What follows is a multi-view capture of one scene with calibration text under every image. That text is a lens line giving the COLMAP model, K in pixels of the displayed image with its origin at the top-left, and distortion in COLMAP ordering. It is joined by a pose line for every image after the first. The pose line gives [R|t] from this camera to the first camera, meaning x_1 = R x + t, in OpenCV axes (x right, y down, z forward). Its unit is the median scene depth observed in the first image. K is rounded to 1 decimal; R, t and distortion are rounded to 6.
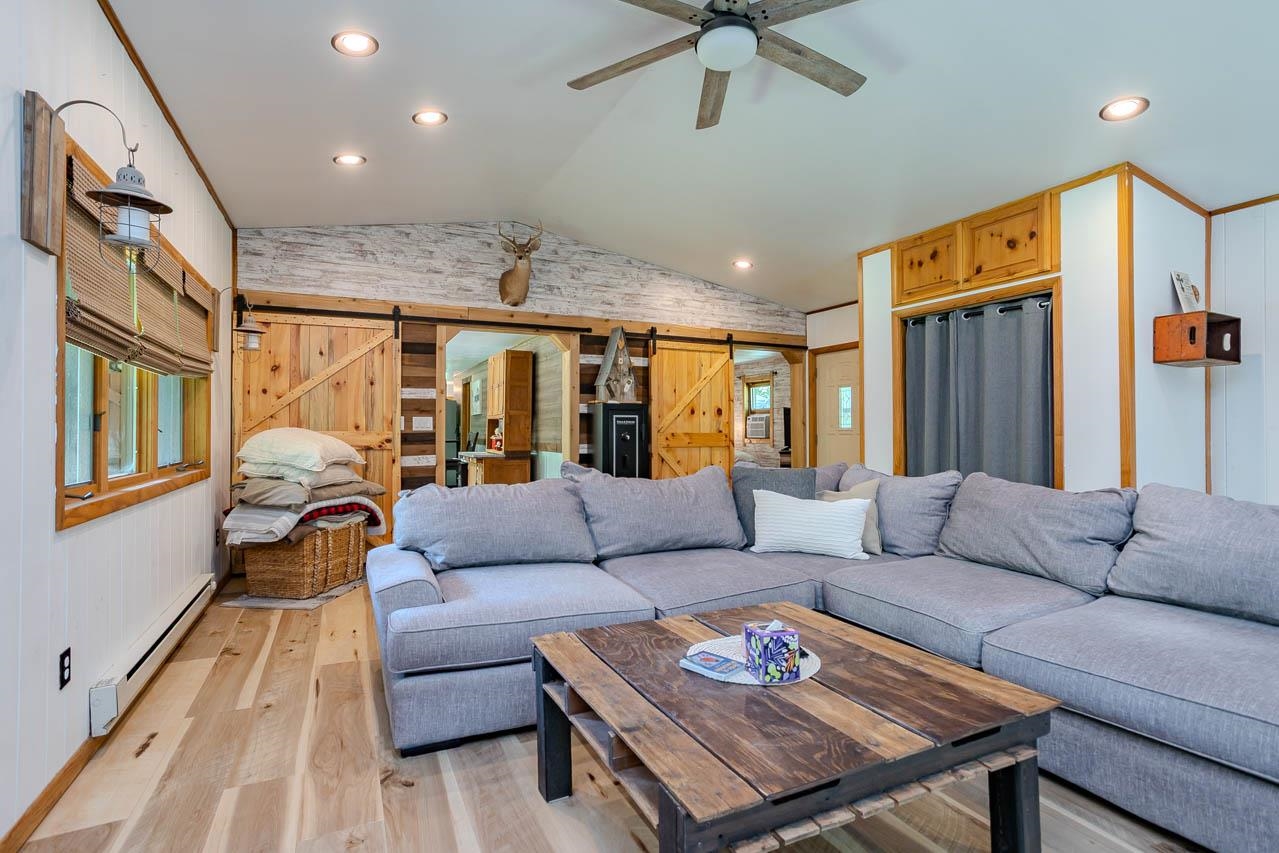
lens RADIAL K [[619.0, 0, 621.2], [0, 619.0, 426.3], [0, 0, 1]] dist [-0.049768, 0.029839]
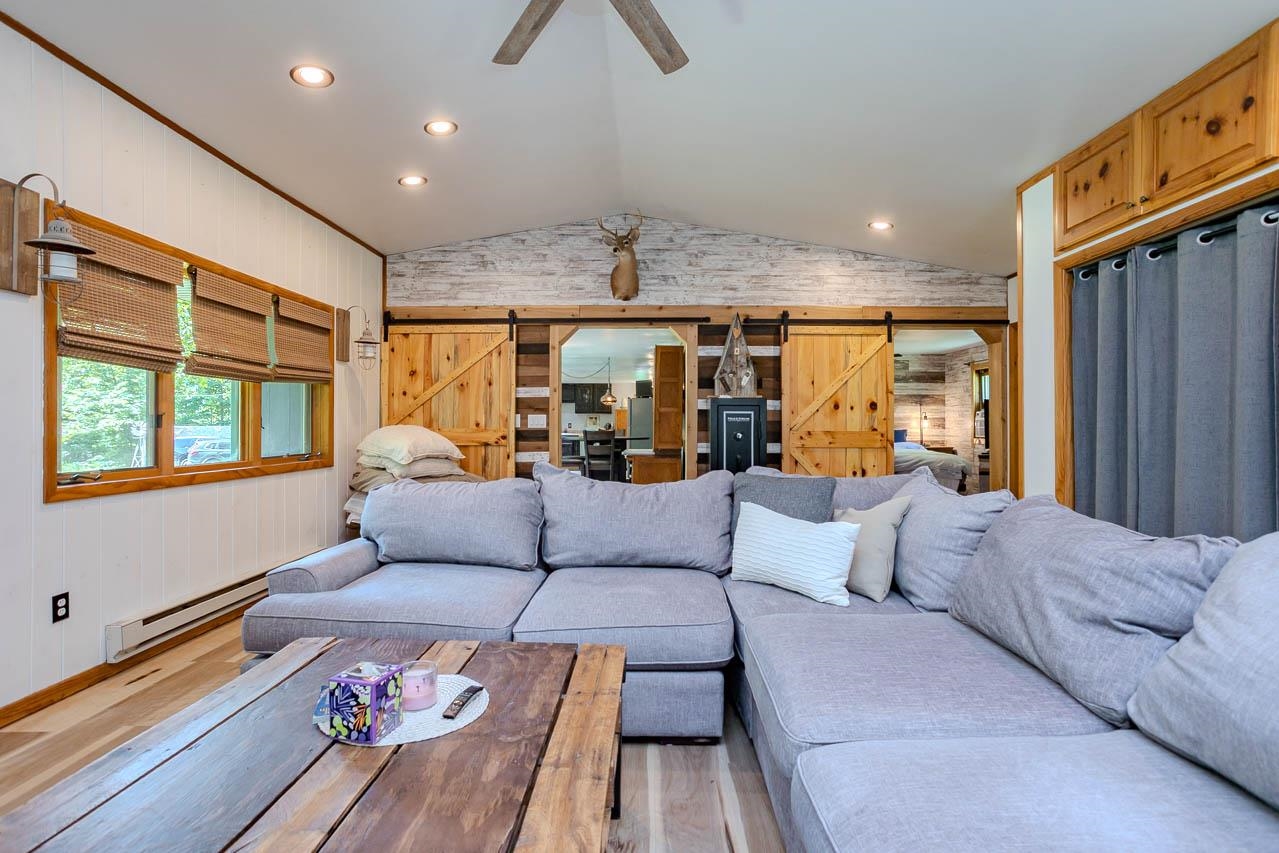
lens RADIAL K [[619.0, 0, 633.0], [0, 619.0, 426.8], [0, 0, 1]] dist [-0.049768, 0.029839]
pose [[0.895836, 0.001206, -0.444382, 0.321003], [0.000818, 0.999990, 0.004363, 0.000703], [0.444383, -0.004272, 0.895827, 0.153131]]
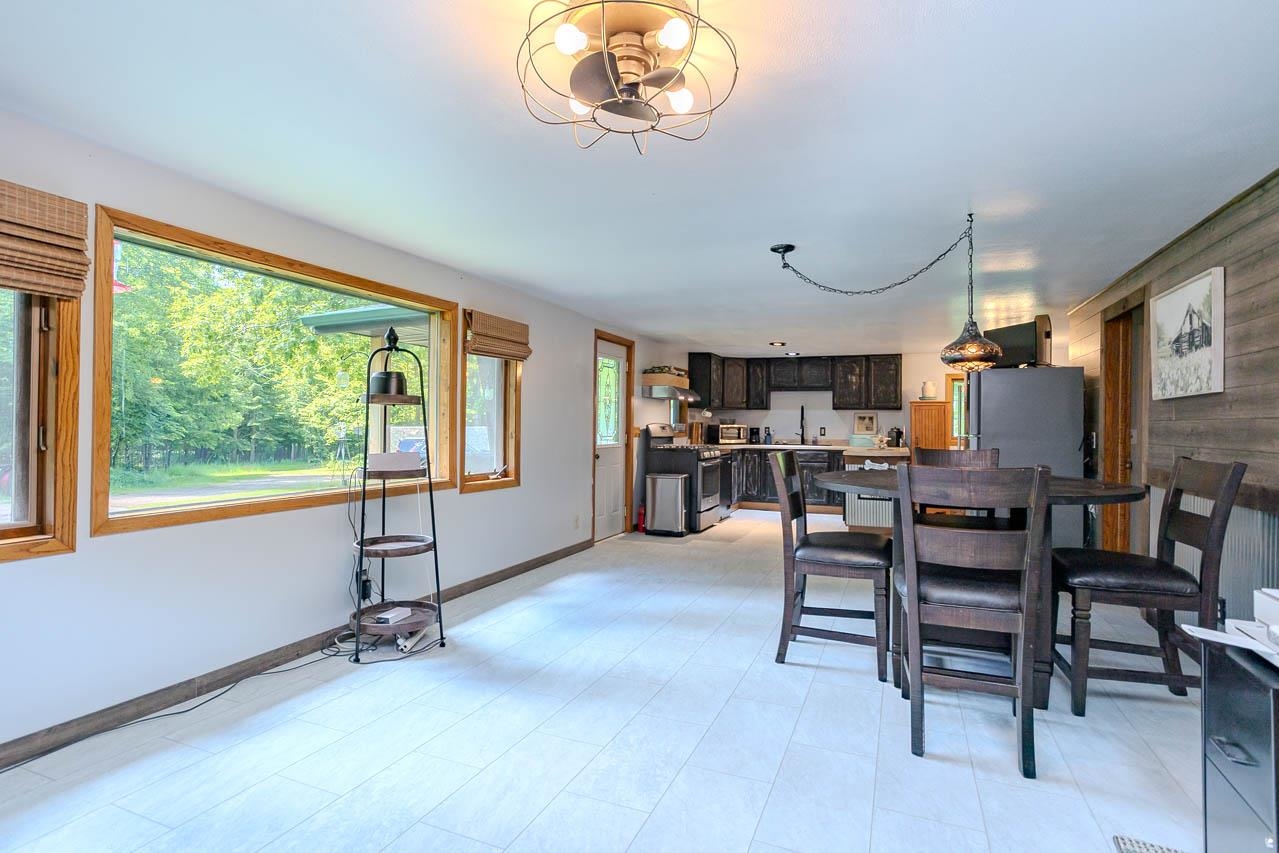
lens RADIAL K [[619.0, 0, 640.6], [0, 619.0, 421.3], [0, 0, 1]] dist [-0.049768, 0.029839]
pose [[0.667264, -0.004145, -0.744810, -0.419864], [-0.001754, 0.999973, -0.007137, -0.008224], [0.744819, 0.006069, 0.667239, 1.296788]]
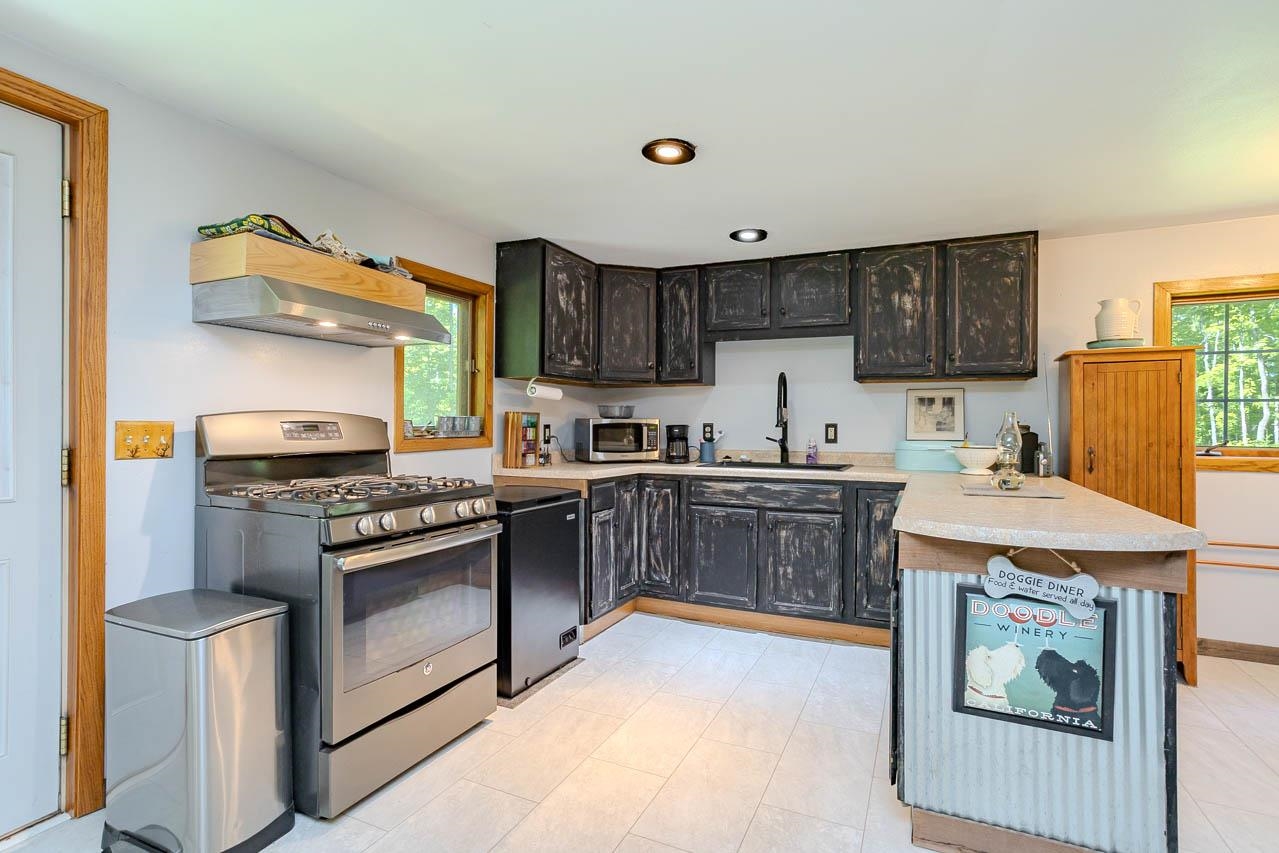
lens RADIAL K [[619.0, 0, 631.7], [0, 619.0, 426.6], [0, 0, 1]] dist [-0.049768, 0.029839]
pose [[0.633078, 0.001944, -0.774086, -0.967551], [0.000548, 0.999995, 0.002959, -0.003414], [0.774088, -0.002297, 0.633074, 2.214915]]
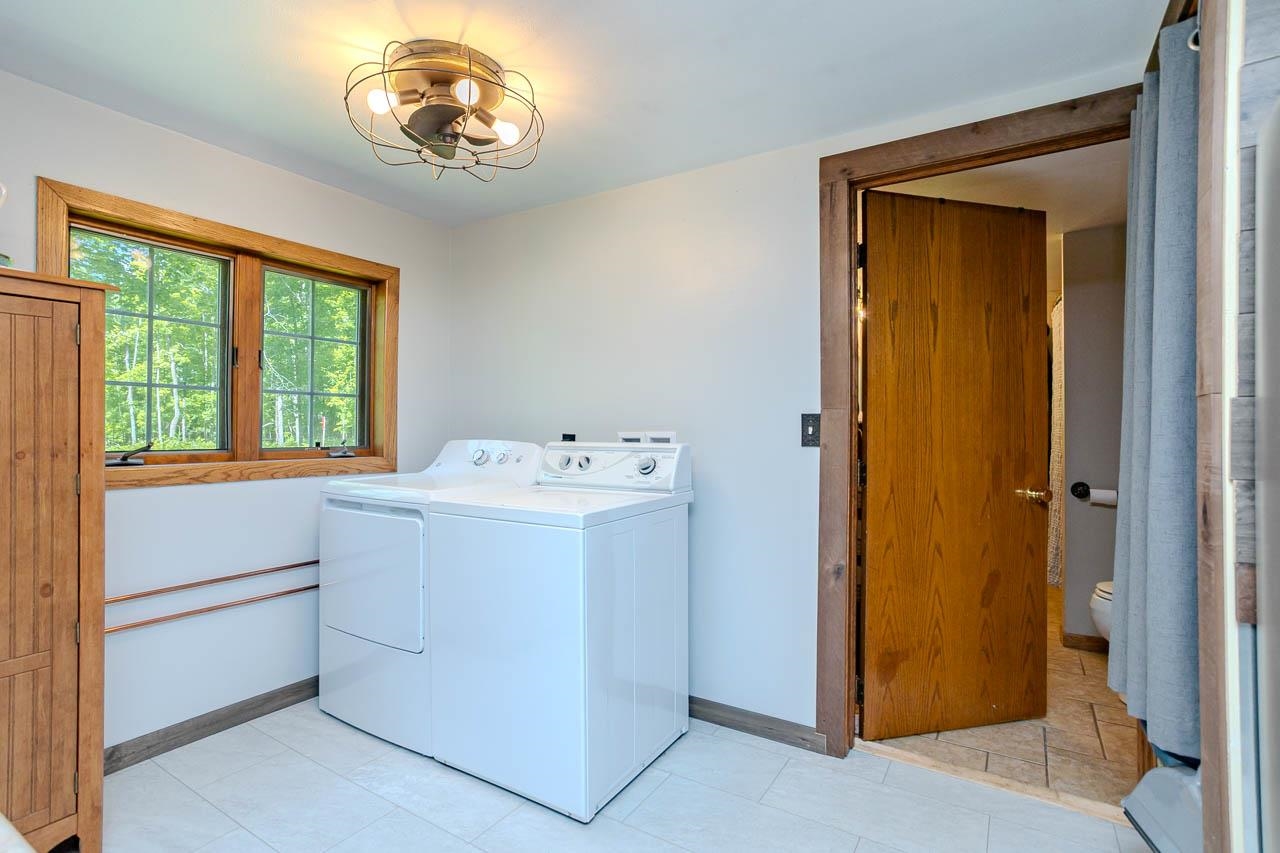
lens RADIAL K [[619.5, 0, 642.5], [0, 619.5, 424.3], [0, 0, 1]] dist [-0.049768, 0.029839]
pose [[0.838086, 0.005306, 0.545513, -1.004953], [-0.004925, 0.999986, -0.002161, -0.000536], [-0.545516, -0.000876, 0.838100, 2.527781]]
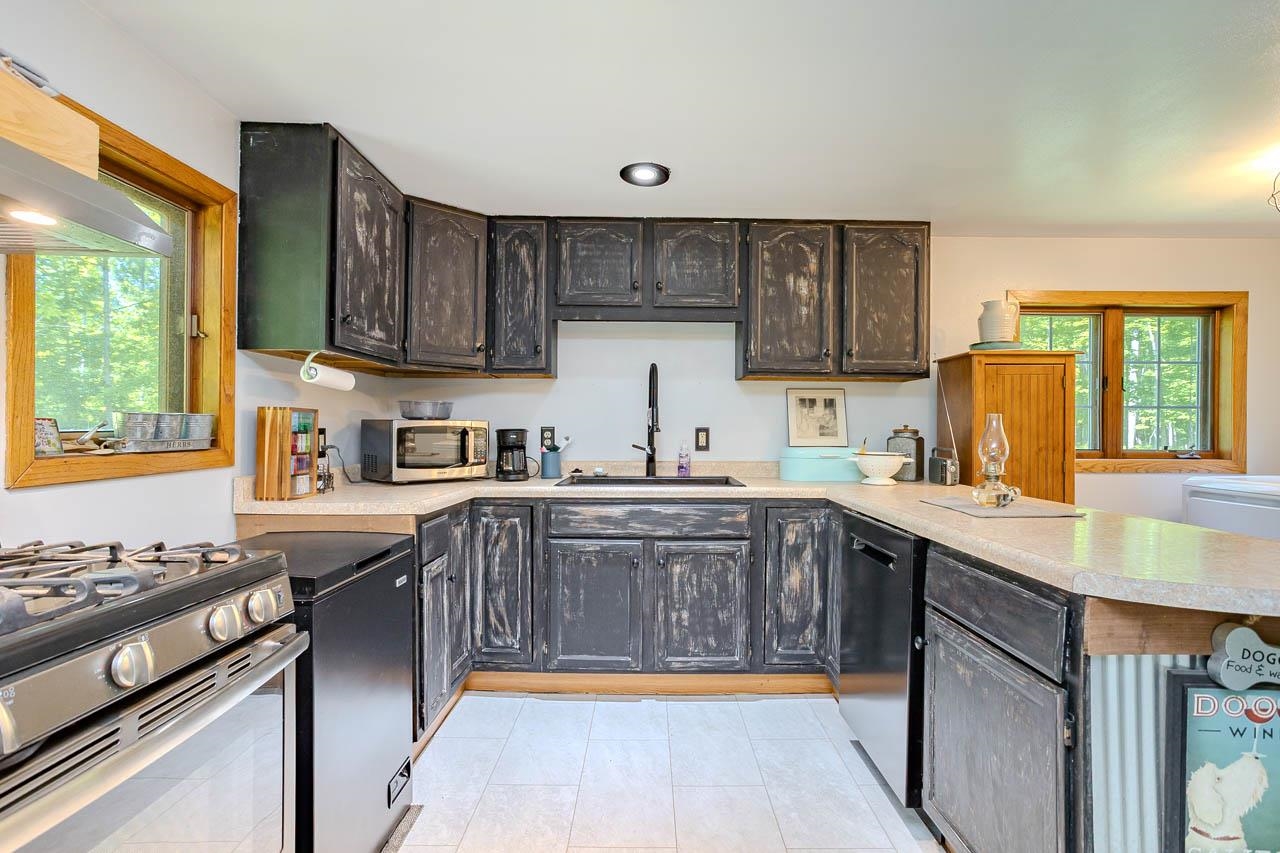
lens RADIAL K [[619.5, 0, 646.5], [0, 619.5, 432.7], [0, 0, 1]] dist [-0.049768, 0.029839]
pose [[0.904468, 0.002899, -0.426532, -1.185546], [-0.000146, 0.999979, 0.006487, -0.003517], [0.426541, -0.005805, 0.904449, 2.285070]]
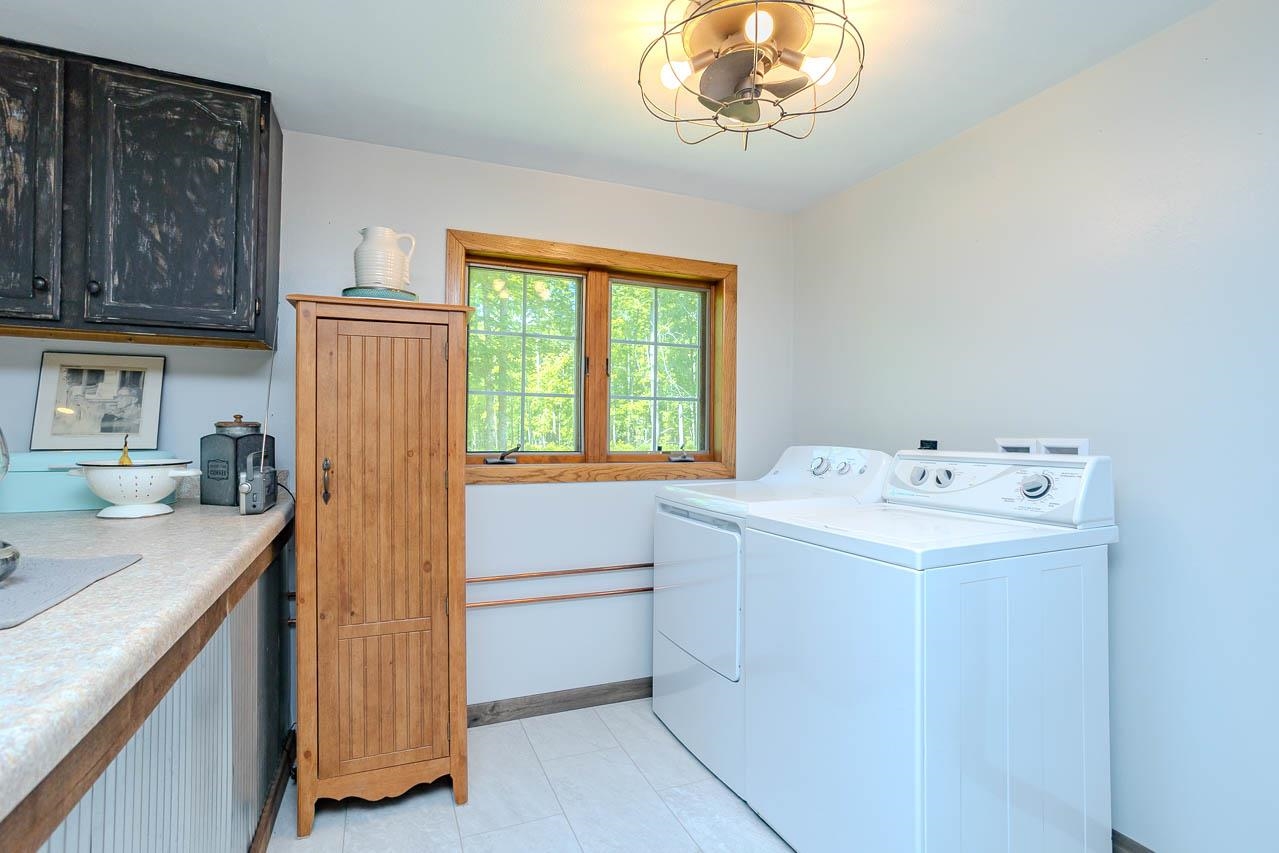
lens RADIAL K [[619.0, 0, 634.4], [0, 619.0, 424.5], [0, 0, 1]] dist [-0.049768, 0.029839]
pose [[0.999155, 0.005095, -0.040782, -0.949923], [-0.005370, 0.999963, -0.006654, -0.000122], [0.040747, 0.006868, 0.999146, 2.581638]]
